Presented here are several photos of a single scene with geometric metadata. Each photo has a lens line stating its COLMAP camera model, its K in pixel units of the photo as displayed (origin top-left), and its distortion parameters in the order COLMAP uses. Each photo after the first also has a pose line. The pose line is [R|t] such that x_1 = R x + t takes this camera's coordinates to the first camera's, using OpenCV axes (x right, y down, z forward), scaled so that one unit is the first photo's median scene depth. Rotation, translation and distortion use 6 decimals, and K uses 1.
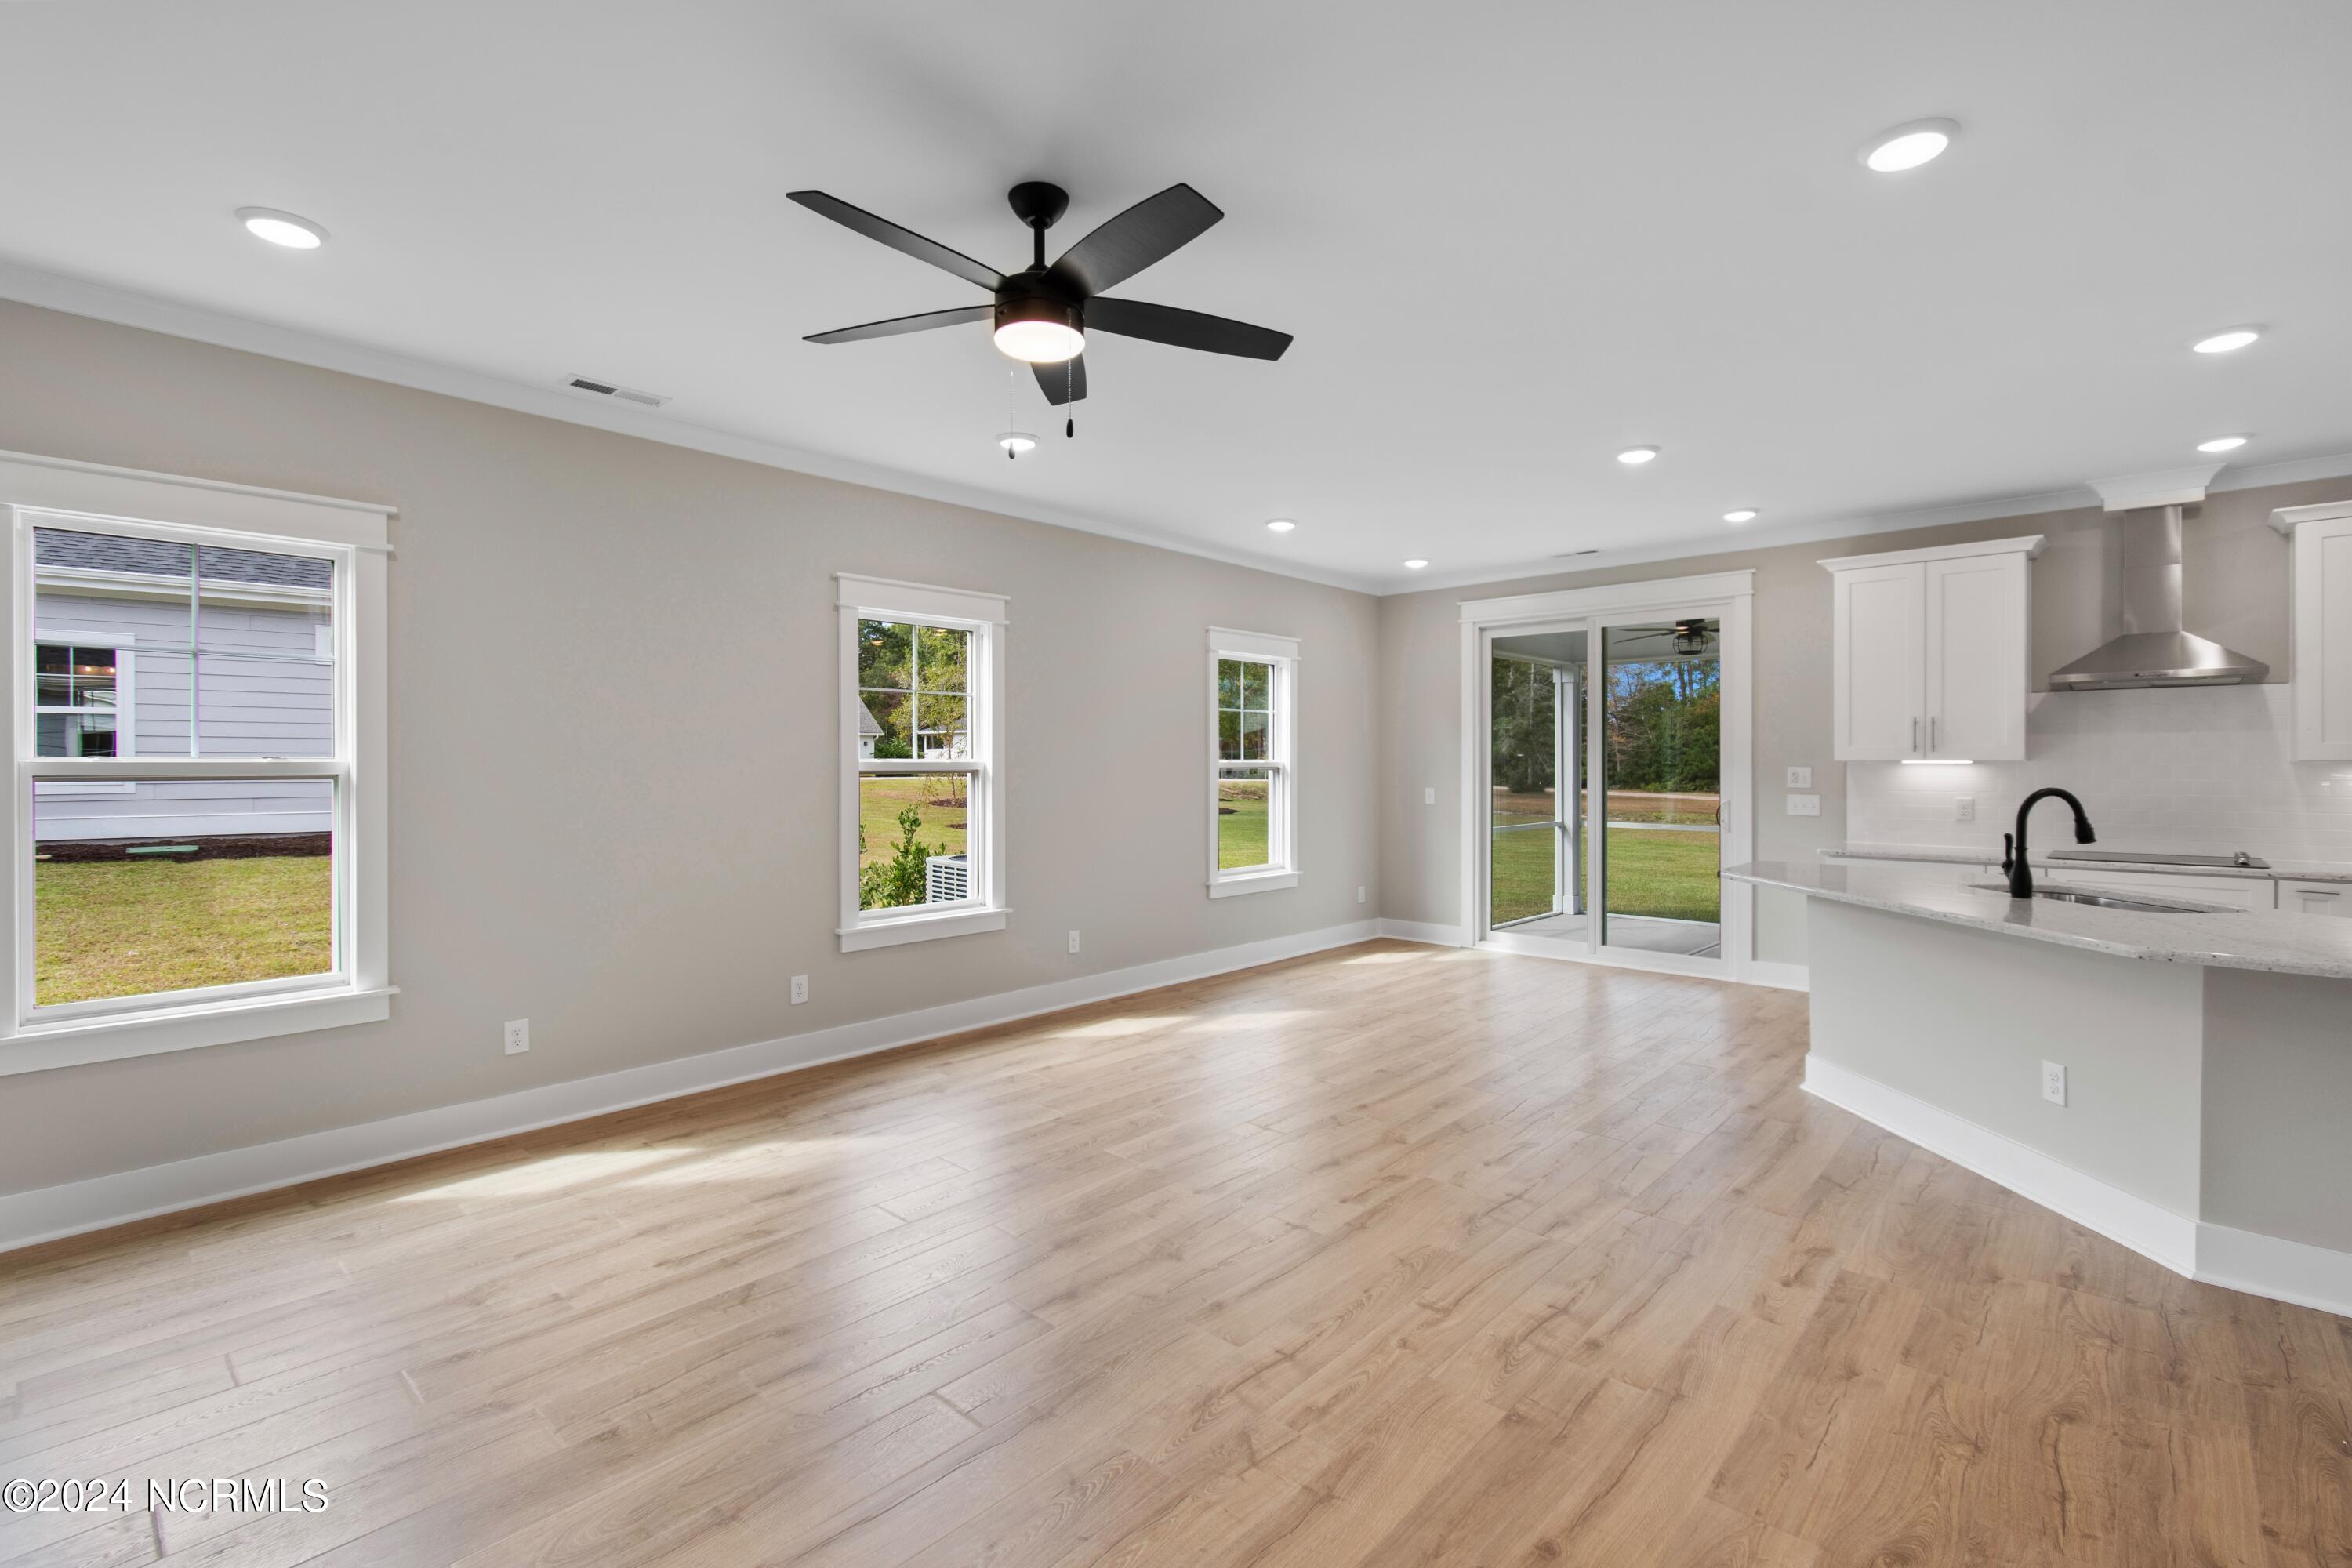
lens RADIAL K [[1045.4, 0, 1173.1], [0, 1045.4, 757.7], [0, 0, 1]] dist [0.015373, -0.008776]
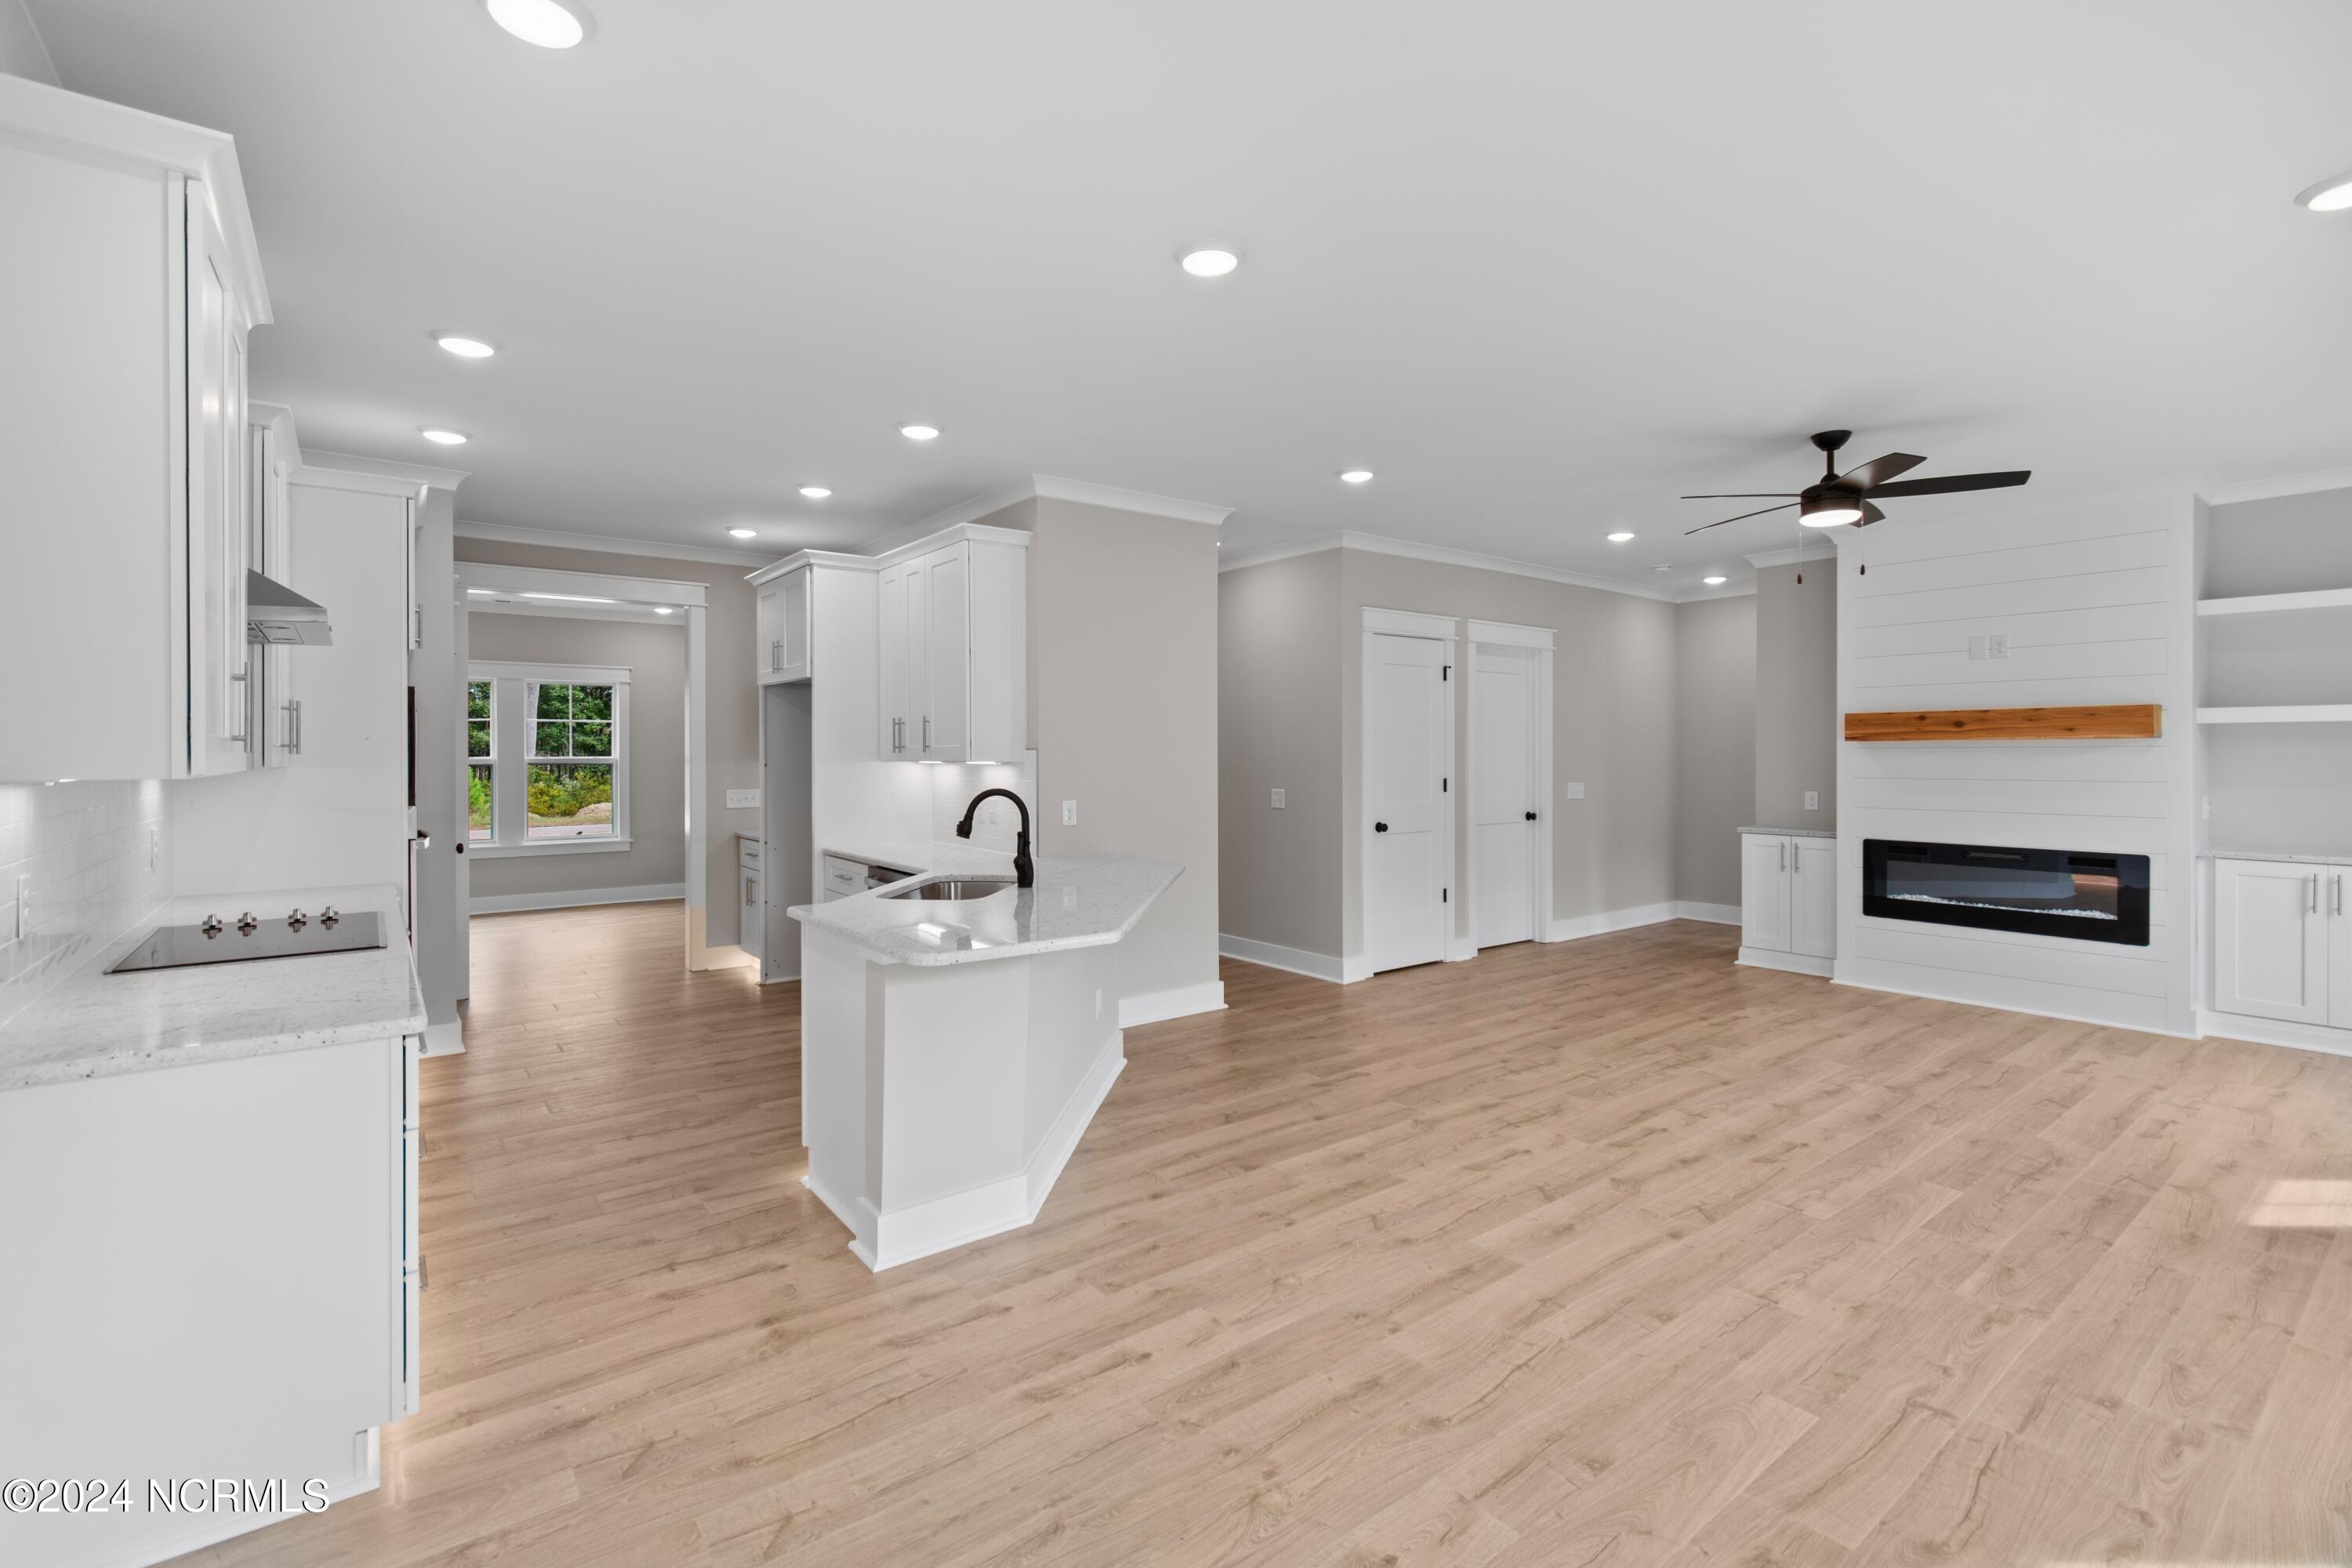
lens RADIAL K [[1045.4, 0, 1173.1], [0, 1045.4, 757.7], [0, 0, 1]] dist [0.015373, -0.008776]
pose [[-0.986742, 0.001848, 0.162287, 0.570863], [0.001933, 0.999998, 0.000365, -0.002858], [-0.162286, 0.000674, -0.986744, 2.493168]]
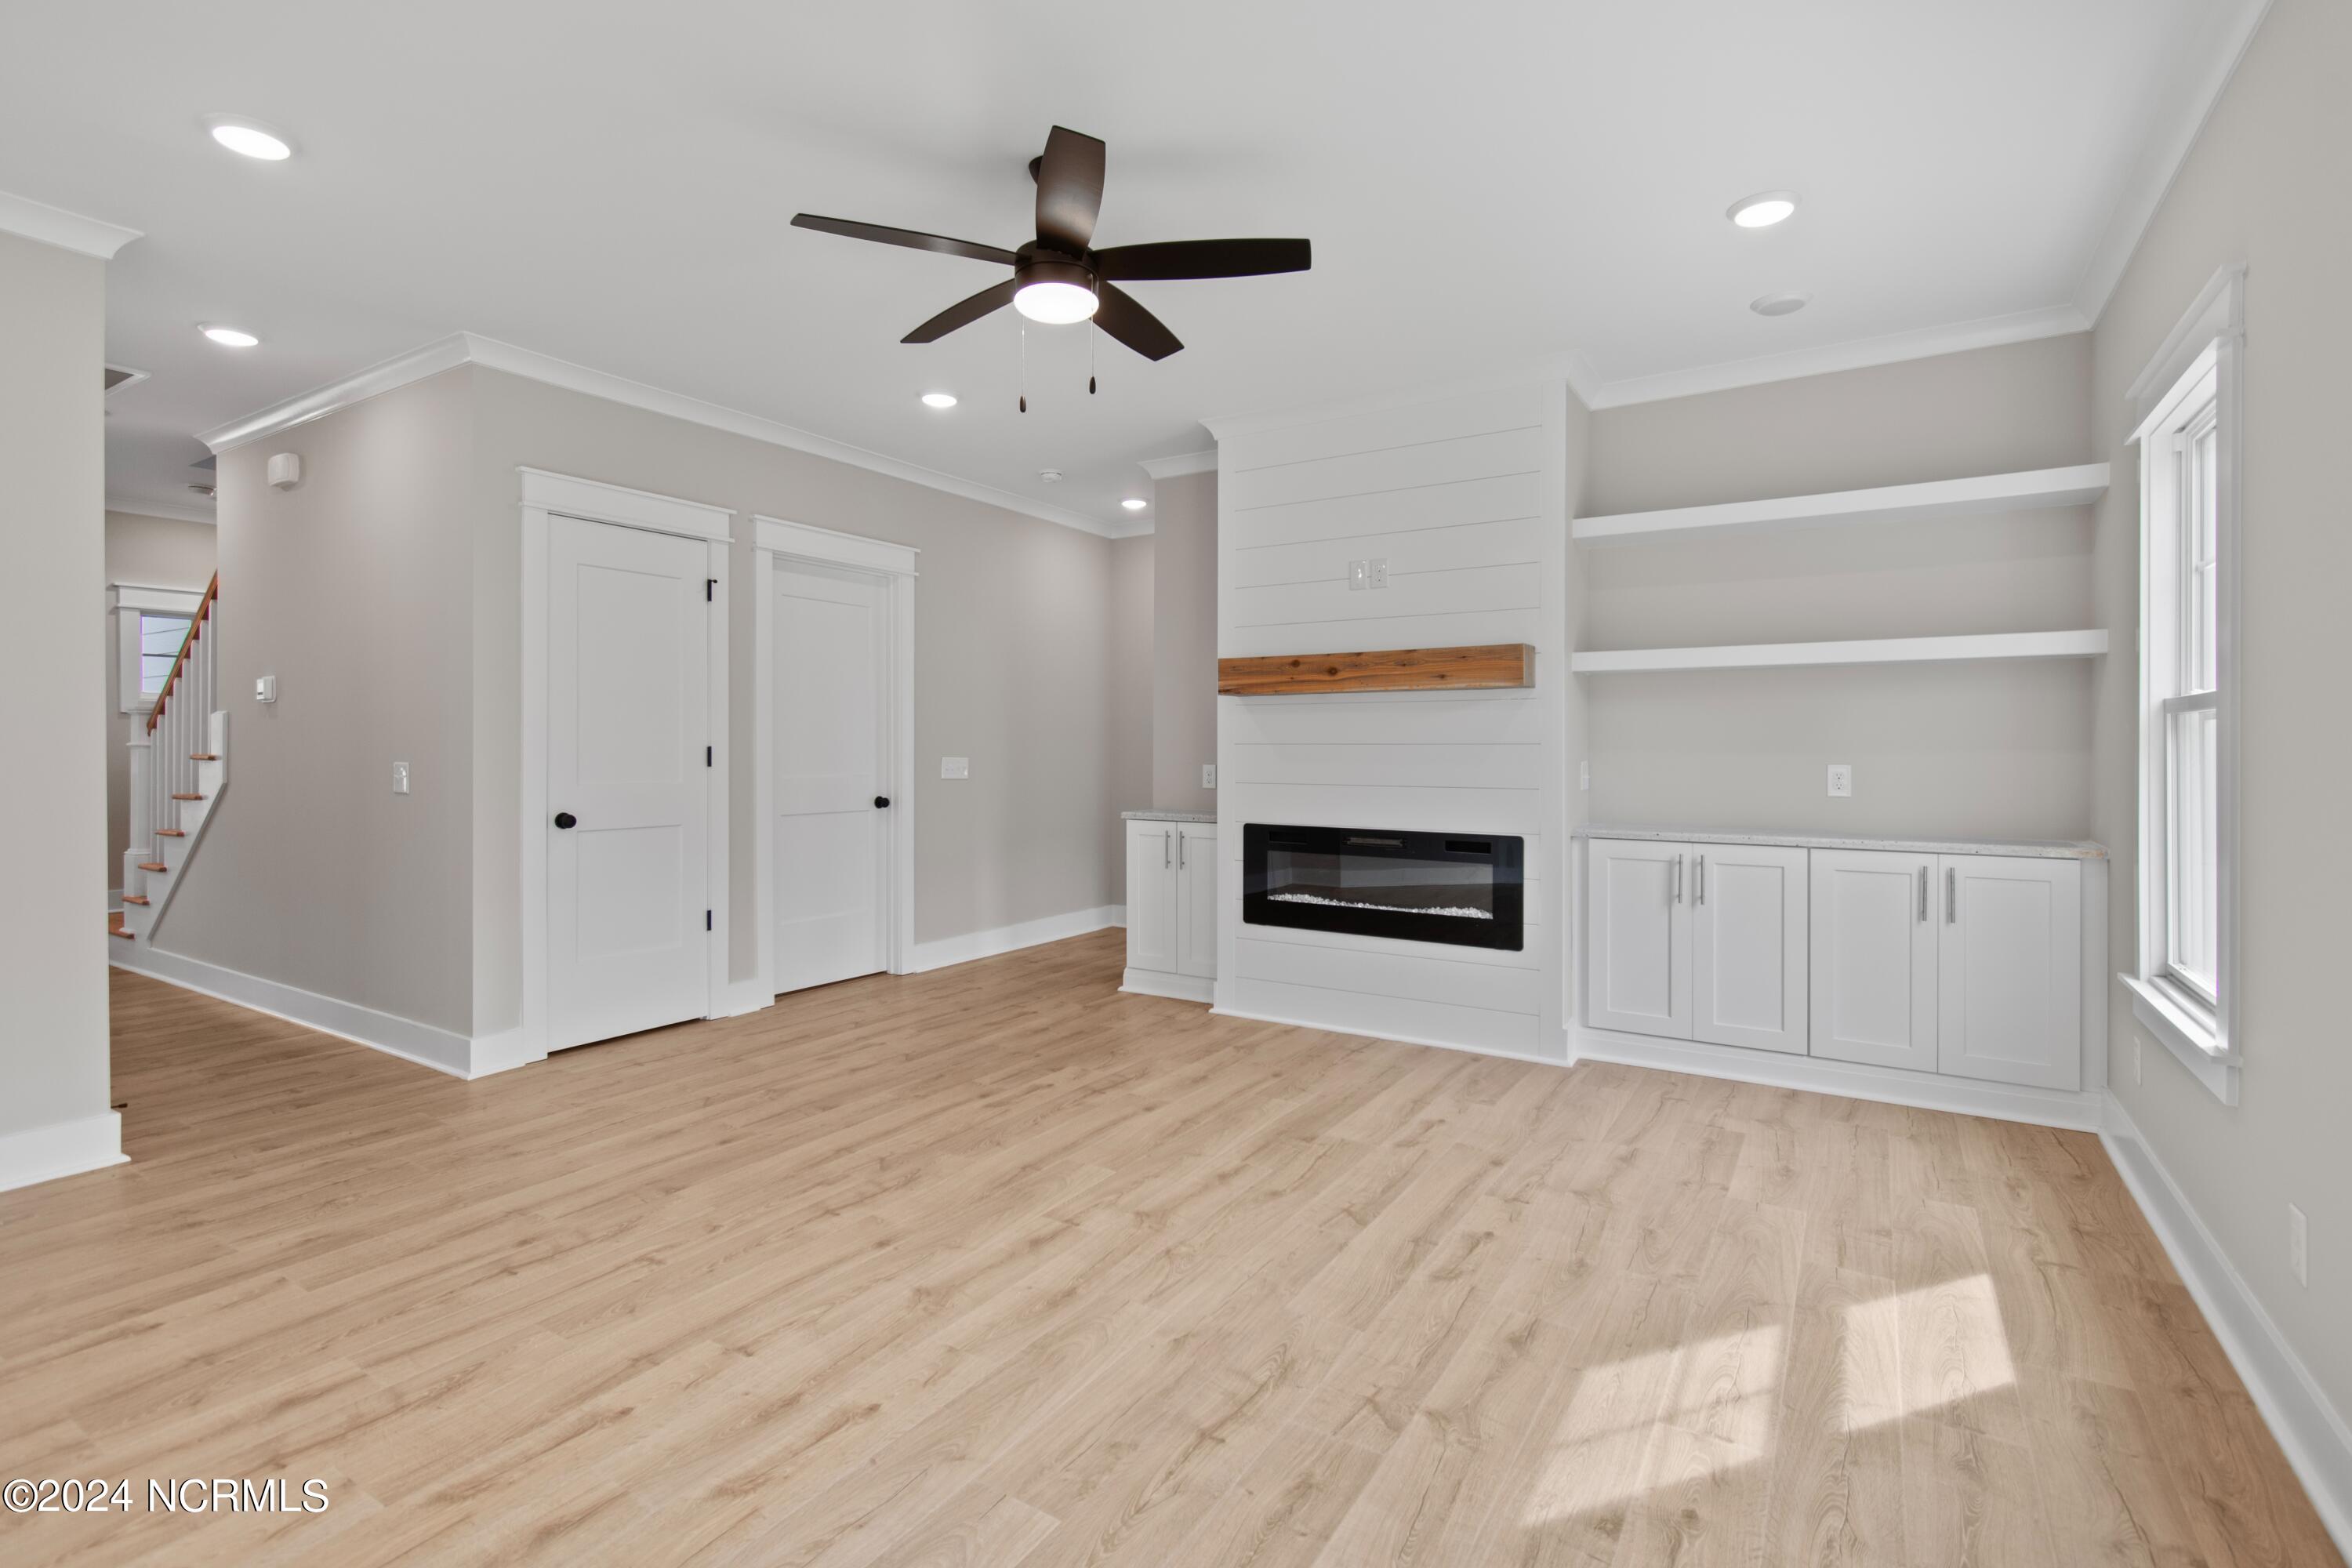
lens RADIAL K [[1095.1, 0, 1175.8], [0, 1095.1, 747.9], [0, 0, 1]] dist [-0.000498, 0.000129]
pose [[-0.982372, -0.001510, -0.186928, -0.031105], [-0.001001, 0.999996, -0.002821, 0.051602], [0.186932, -0.002584, -0.982369, 1.833116]]
